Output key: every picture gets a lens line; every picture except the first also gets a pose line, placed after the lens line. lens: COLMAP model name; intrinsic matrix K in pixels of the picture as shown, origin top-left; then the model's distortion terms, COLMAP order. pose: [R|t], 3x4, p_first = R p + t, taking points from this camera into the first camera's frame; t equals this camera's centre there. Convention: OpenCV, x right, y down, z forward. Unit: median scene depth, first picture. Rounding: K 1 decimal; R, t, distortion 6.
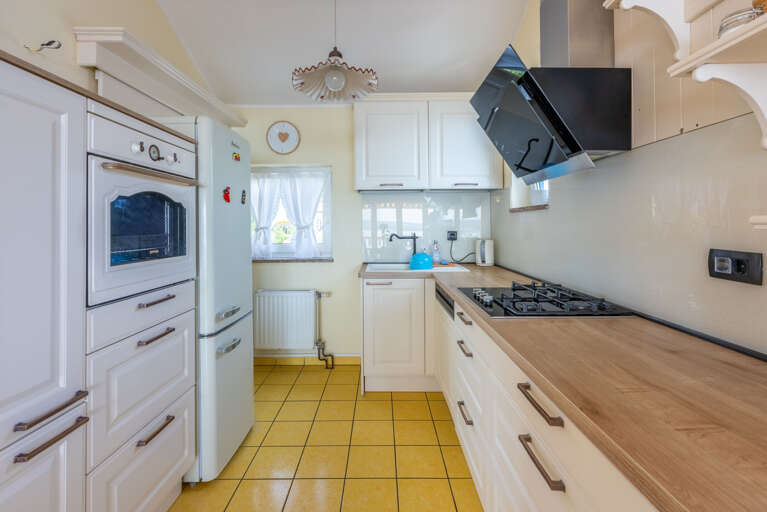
lens RADIAL K [[350.9, 0, 372.0], [0, 350.9, 220.7], [0, 0, 1]] dist [0.017886, 0.000031]
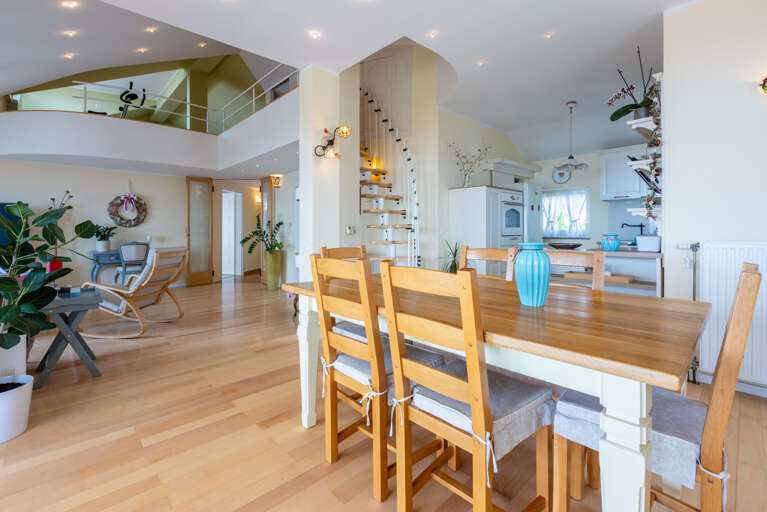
lens RADIAL K [[345.5, 0, 380.0], [0, 345.5, 230.0], [0, 0, 1]] dist [-0.000650, -0.000026]
pose [[0.692935, 0.005291, -0.720981, 0.488510], [0.007830, 0.999859, 0.014863, 0.035737], [0.720957, -0.015945, 0.692796, -1.195045]]
